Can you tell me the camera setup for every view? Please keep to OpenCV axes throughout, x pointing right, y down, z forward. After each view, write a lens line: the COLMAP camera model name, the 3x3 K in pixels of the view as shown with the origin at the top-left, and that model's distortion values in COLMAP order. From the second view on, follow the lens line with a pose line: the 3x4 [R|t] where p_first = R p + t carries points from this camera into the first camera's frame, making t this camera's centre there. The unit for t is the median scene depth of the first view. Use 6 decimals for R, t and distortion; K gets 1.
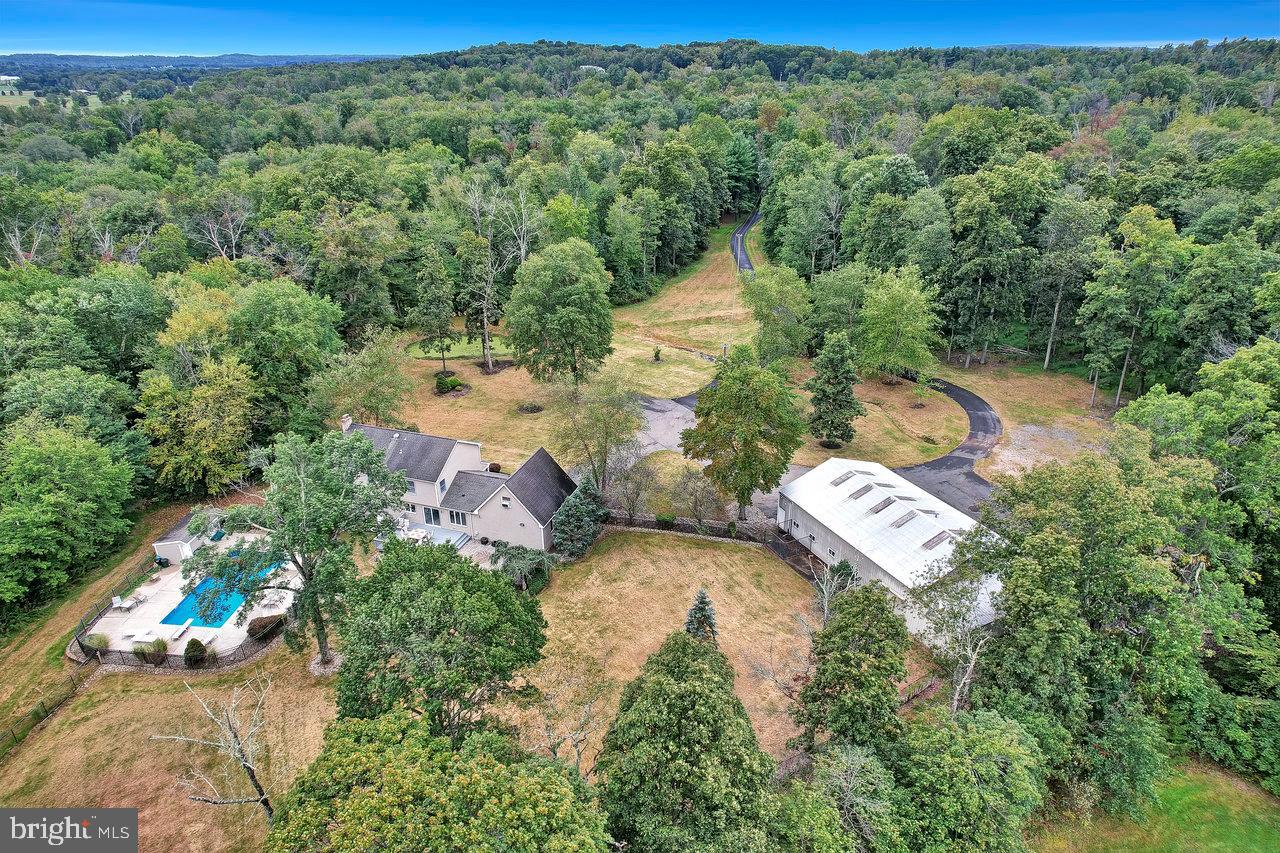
lens RADIAL K [[849.0, 0, 640.0], [0, 849.0, 426.5], [0, 0, 1]] dist [-0.001206, -0.000089]
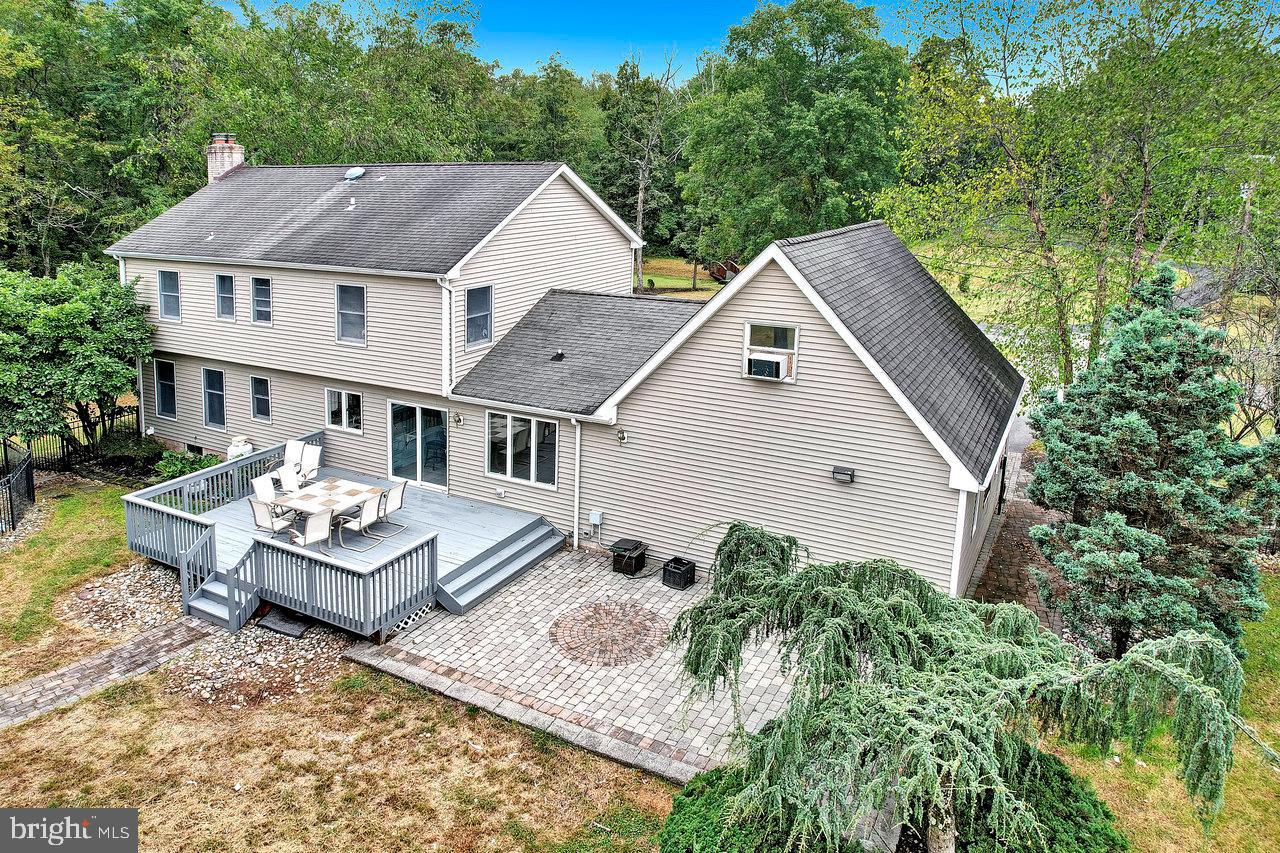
lens RADIAL K [[849.0, 0, 640.0], [0, 849.0, 426.5], [0, 0, 1]] dist [-0.001206, -0.000089]
pose [[0.988442, 0.091539, -0.120841, -0.155938], [-0.112827, 0.976599, -0.183098, 0.139468], [0.101253, 0.194616, 0.975640, 0.778402]]
